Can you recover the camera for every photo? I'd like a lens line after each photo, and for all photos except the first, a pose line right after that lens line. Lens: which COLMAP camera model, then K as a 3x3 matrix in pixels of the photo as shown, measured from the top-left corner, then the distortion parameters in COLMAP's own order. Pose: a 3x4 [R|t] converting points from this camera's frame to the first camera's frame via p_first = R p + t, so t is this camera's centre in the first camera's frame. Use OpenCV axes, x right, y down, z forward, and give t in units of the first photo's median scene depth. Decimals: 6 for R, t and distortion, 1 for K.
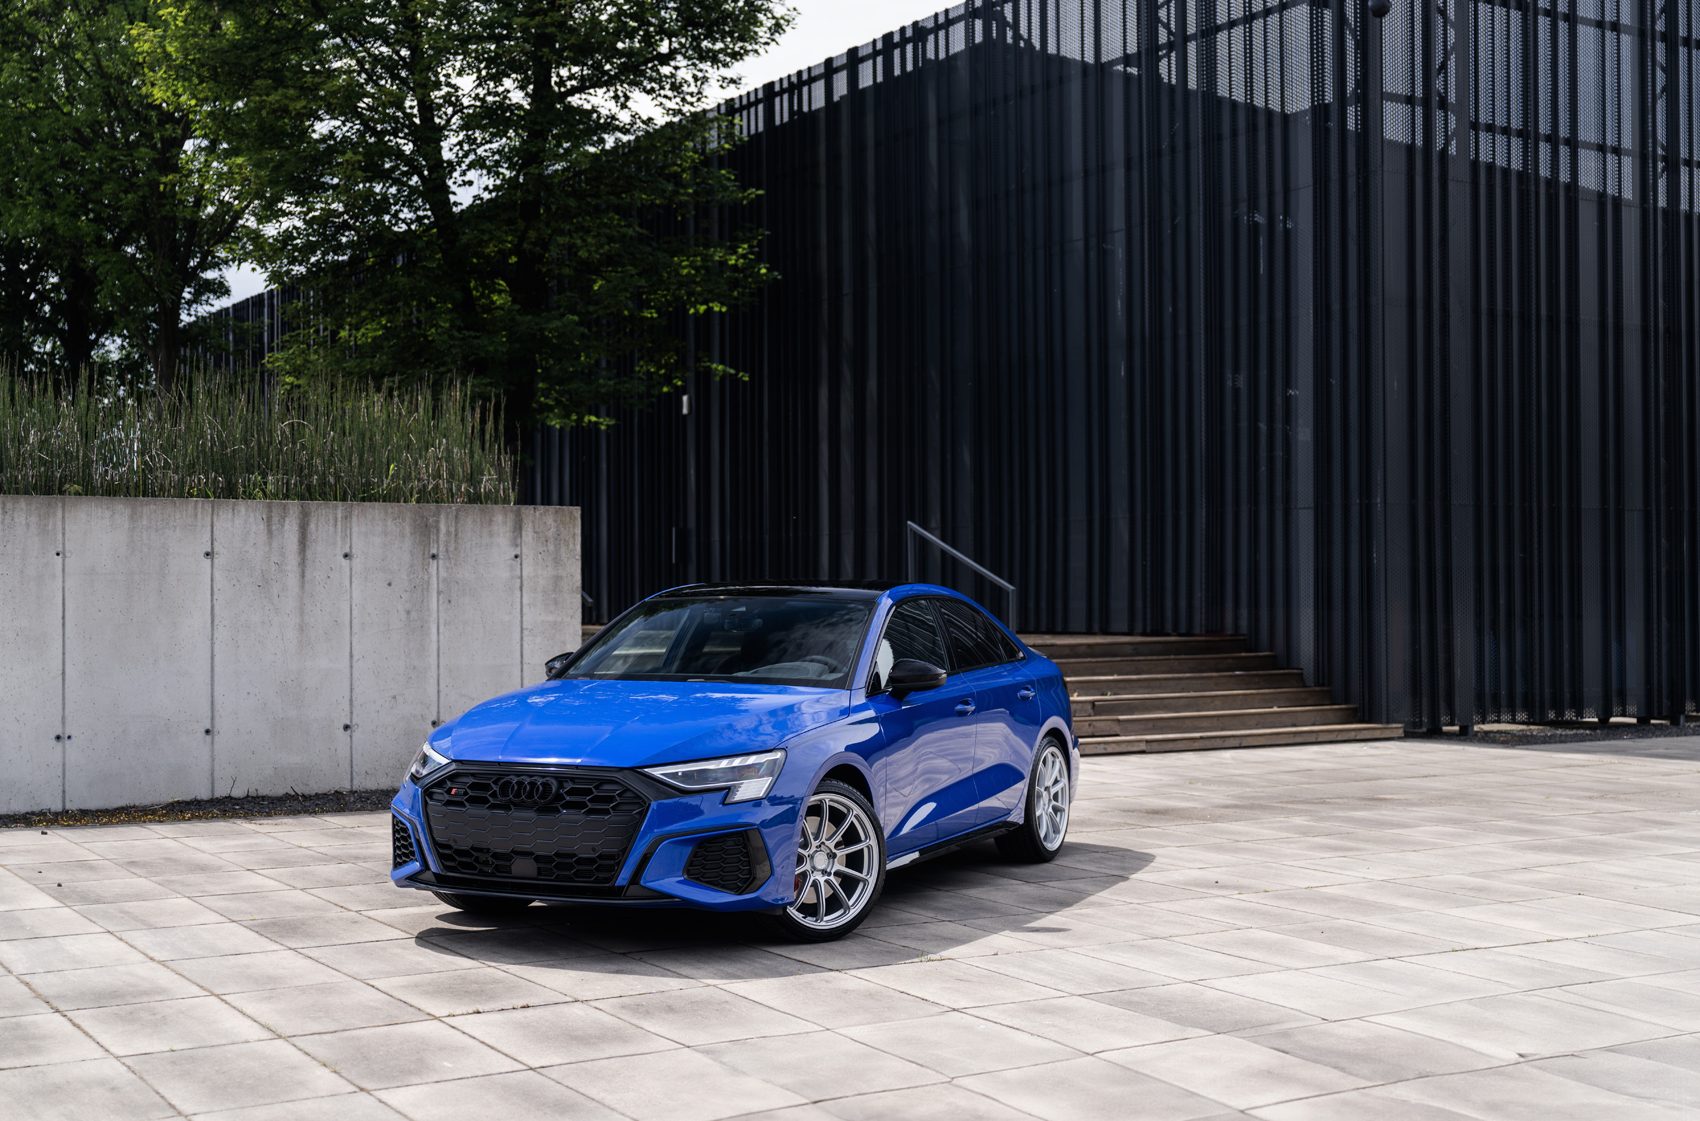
lens RADIAL K [[2115.7, 0, 839.0], [0, 2115.7, 566.2], [0, 0, 1]] dist [-0.007582, 0.000000]
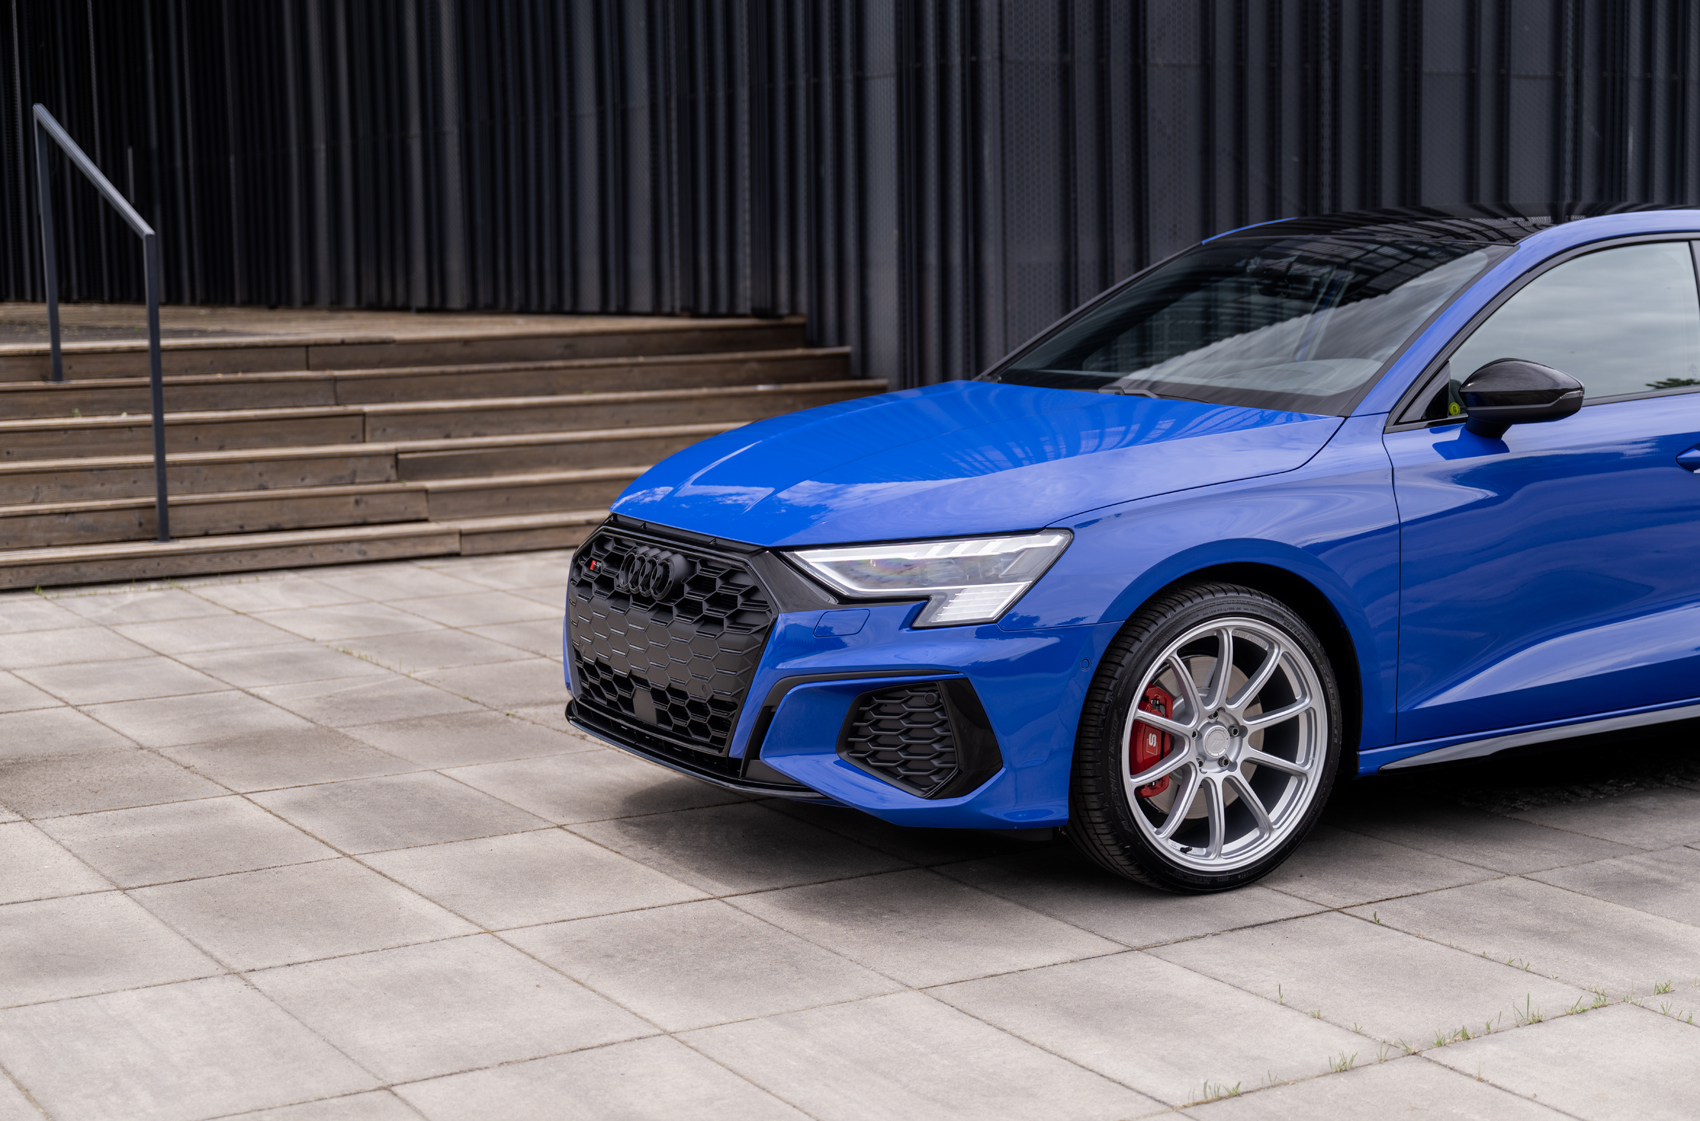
lens RADIAL K [[2587.3, 0, 857.7], [0, 2587.3, 560.9], [0, 0, 1]] dist [0.016754, 0.000000]
pose [[0.811950, 0.069789, -0.579541, 0.187958], [0.009957, 0.991027, 0.133290, 0.005546], [0.583643, -0.113995, 0.803969, 0.285670]]
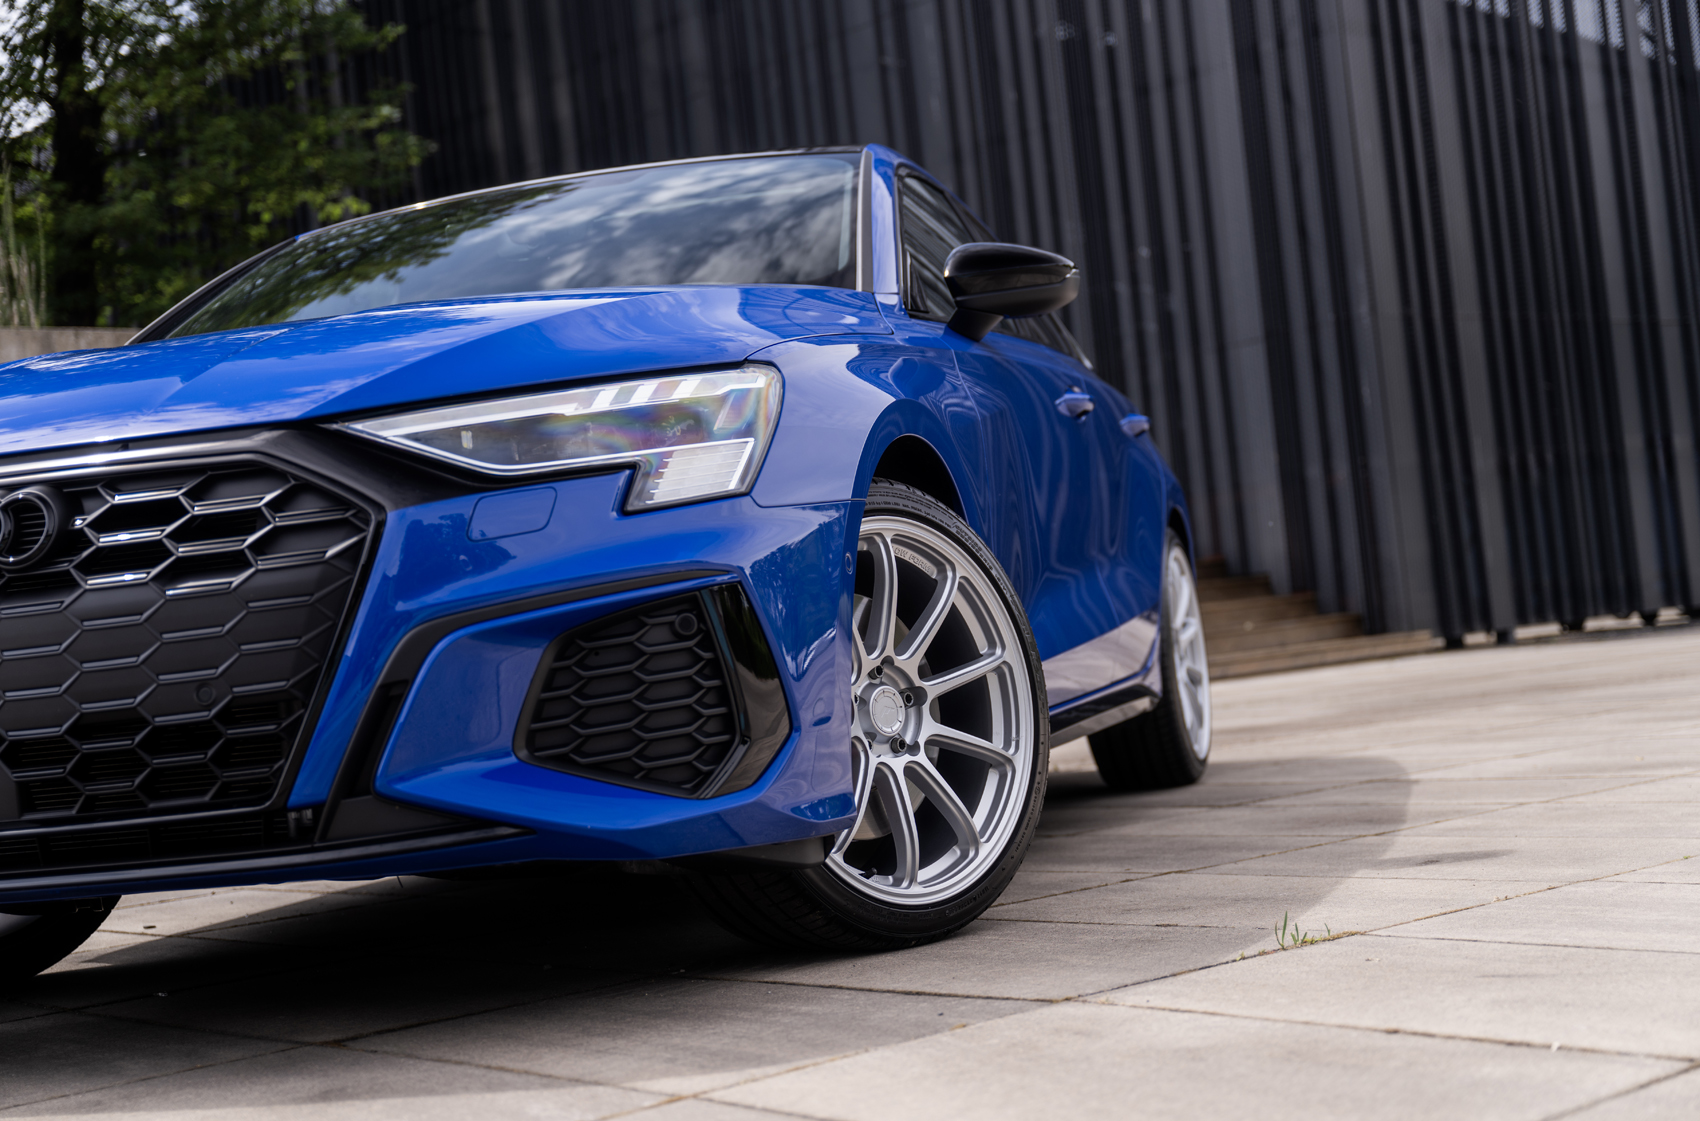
lens RADIAL K [[2346.5, 0, 865.2], [0, 2346.5, 566.3], [0, 0, 1]] dist [-0.043843, 0.000000]
pose [[0.983678, -0.089407, 0.156152, -0.044837], [0.094472, 0.995206, -0.025311, 0.080141], [-0.153141, 0.039650, 0.987409, 0.398826]]
